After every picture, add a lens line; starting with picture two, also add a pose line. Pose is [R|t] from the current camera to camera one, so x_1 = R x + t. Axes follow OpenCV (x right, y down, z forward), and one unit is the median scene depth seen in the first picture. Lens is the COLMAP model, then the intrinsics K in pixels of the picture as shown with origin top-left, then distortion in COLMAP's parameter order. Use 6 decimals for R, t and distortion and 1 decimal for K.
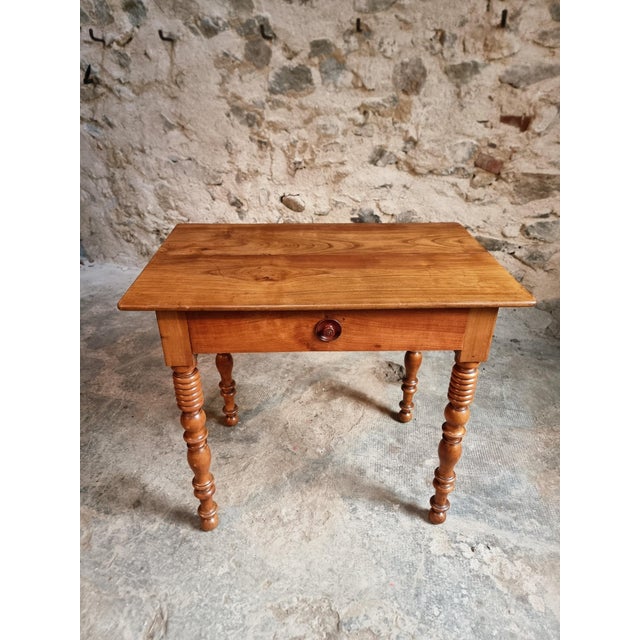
lens RADIAL K [[448.0, 0, 316.4], [0, 448.0, 323.9], [0, 0, 1]] dist [0.056802, -0.056082]
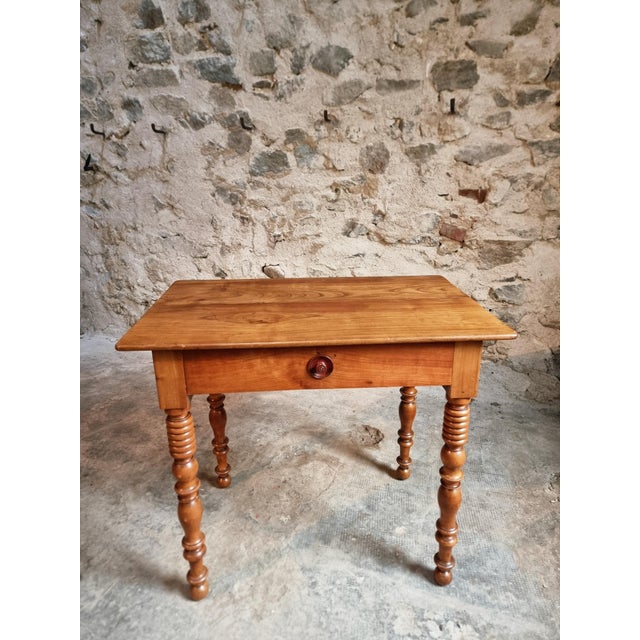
lens RADIAL K [[445.4, 0, 319.6], [0, 445.4, 319.9], [0, 0, 1]] dist [0.062552, -0.058291]
pose [[0.999916, -0.010571, -0.007516, 0.074938], [0.009001, 0.982745, -0.184744, 0.038848], [0.009339, 0.184661, 0.982758, 0.002593]]
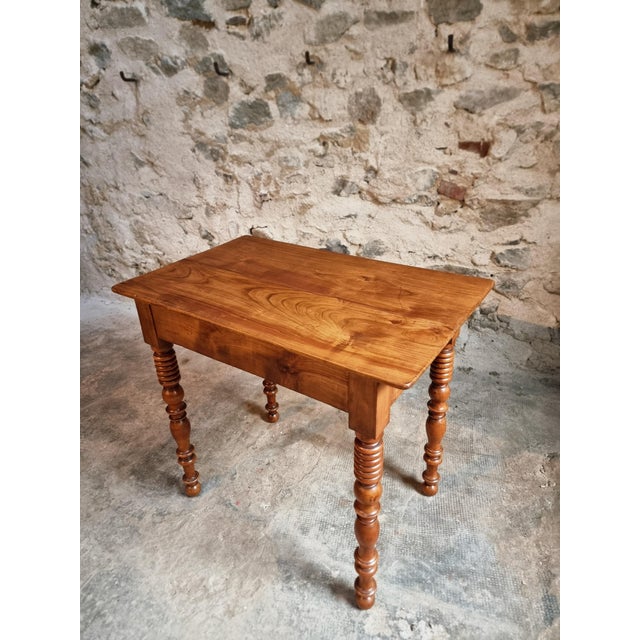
lens RADIAL K [[447.1, 0, 319.0], [0, 447.1, 318.6], [0, 0, 1]] dist [0.056196, -0.055294]
pose [[0.998363, -0.025553, -0.051176, 0.142740], [0.023162, 0.998637, -0.046783, -0.046041], [0.052301, 0.045521, 0.997593, 0.048198]]
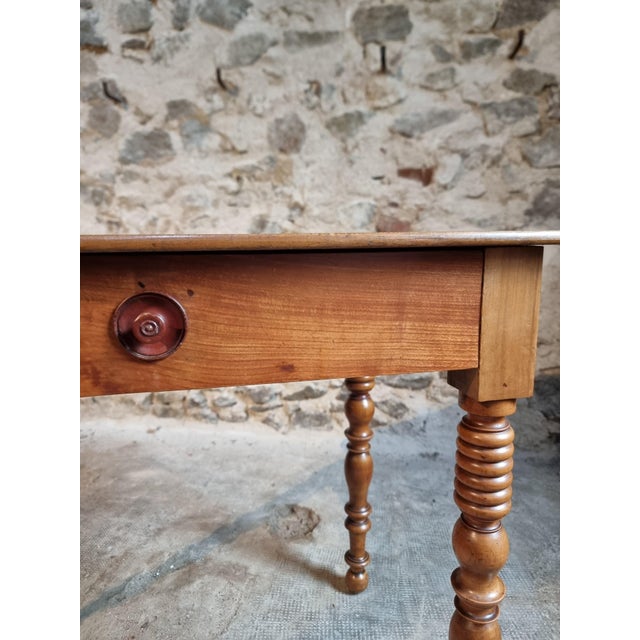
lens RADIAL K [[457.2, 0, 316.1], [0, 457.2, 320.9], [0, 0, 1]] dist [0.047770, -0.057364]
pose [[0.986387, -0.039612, 0.159595, 0.108411], [0.092031, 0.937295, -0.336167, 0.065282], [-0.136272, 0.346279, 0.928182, 0.319472]]
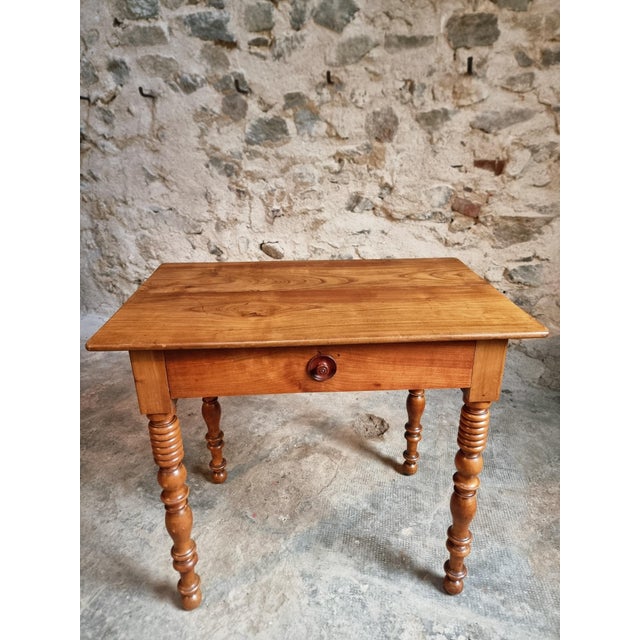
lens RADIAL K [[448.0, 0, 319.0], [0, 448.0, 319.7], [0, 0, 1]] dist [0.055869, -0.057315]
pose [[0.999880, -0.007940, -0.013296, 0.074888], [0.006194, 0.991945, -0.126520, 0.007152], [0.014193, 0.126423, 0.991875, 0.060324]]
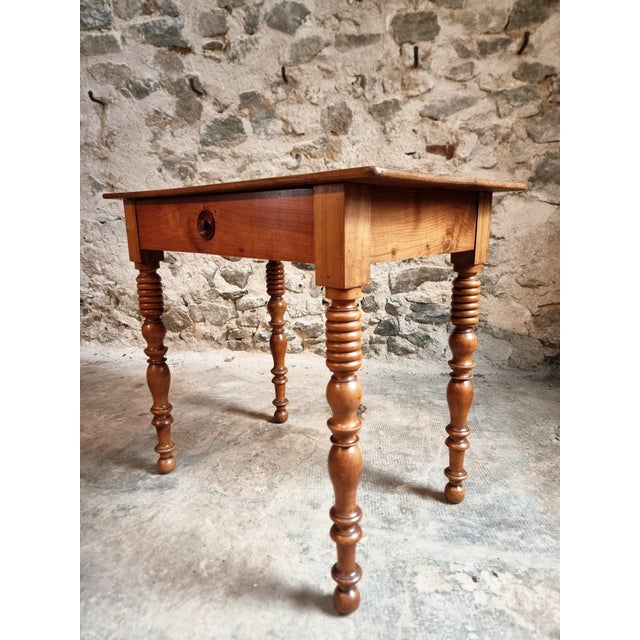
lens RADIAL K [[446.8, 0, 323.6], [0, 446.8, 321.6], [0, 0, 1]] dist [0.066830, -0.064705]
pose [[0.992058, -0.047695, 0.116392, 0.032322], [0.079805, 0.953900, -0.289319, 0.192763], [-0.097227, 0.296309, 0.950130, 0.152207]]
